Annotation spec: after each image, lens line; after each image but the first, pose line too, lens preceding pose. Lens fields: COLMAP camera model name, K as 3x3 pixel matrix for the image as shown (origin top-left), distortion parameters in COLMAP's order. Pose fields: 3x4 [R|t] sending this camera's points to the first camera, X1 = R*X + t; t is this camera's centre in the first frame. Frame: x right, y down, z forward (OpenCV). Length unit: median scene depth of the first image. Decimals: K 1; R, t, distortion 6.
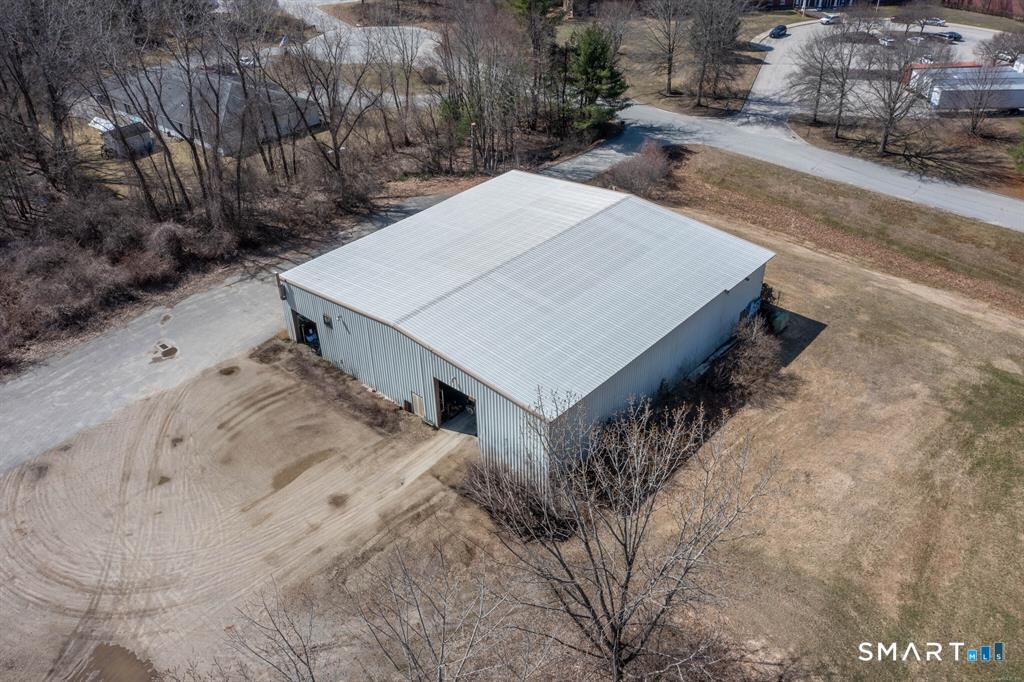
lens RADIAL K [[806.9, 0, 512.0], [0, 806.9, 341.0], [0, 0, 1]] dist [-0.027986, 0.004479]
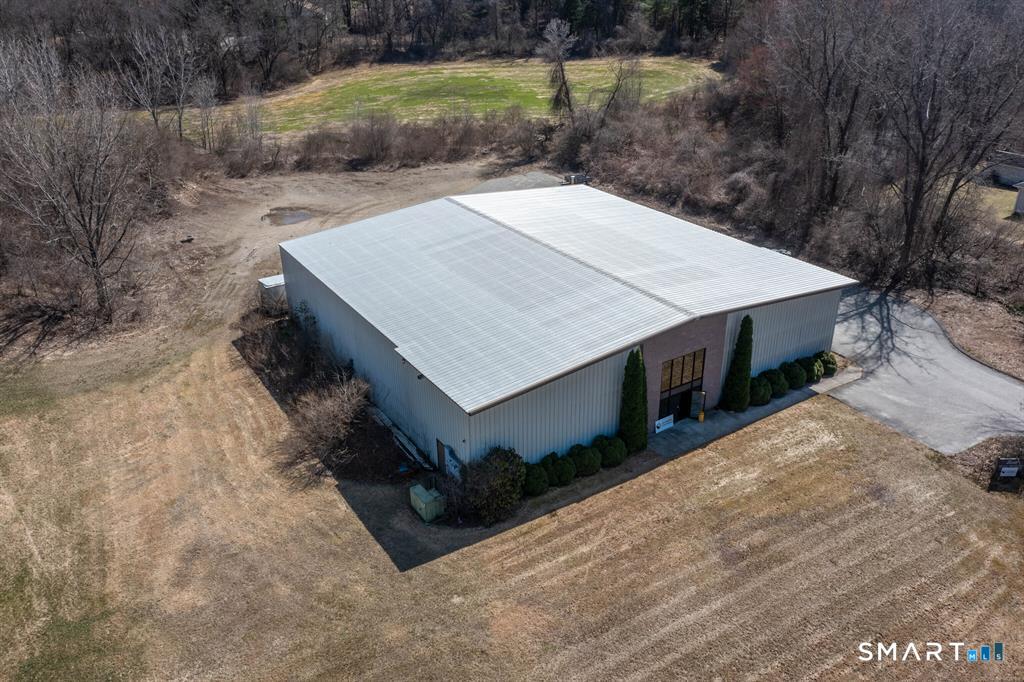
lens RADIAL K [[806.9, 0, 512.0], [0, 806.9, 341.0], [0, 0, 1]] dist [-0.027986, 0.004479]
pose [[-0.270908, 0.440523, -0.855890, 0.652751], [-0.515654, 0.684392, 0.515469, -0.376424], [0.812840, 0.580988, 0.041750, 0.807840]]
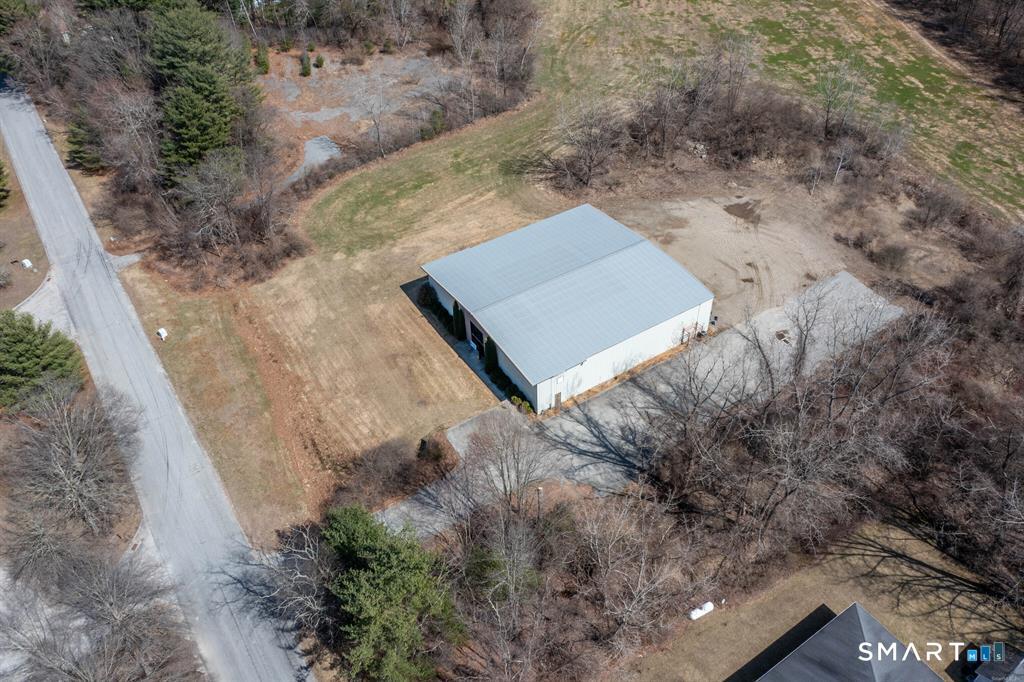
lens RADIAL K [[806.9, 0, 512.0], [0, 806.9, 341.0], [0, 0, 1]] dist [-0.027986, 0.004479]
pose [[-0.960013, -0.148384, 0.237397, -0.243414], [0.192138, 0.267517, 0.944202, -1.380474], [-0.203613, 0.952059, -0.228309, 1.253432]]
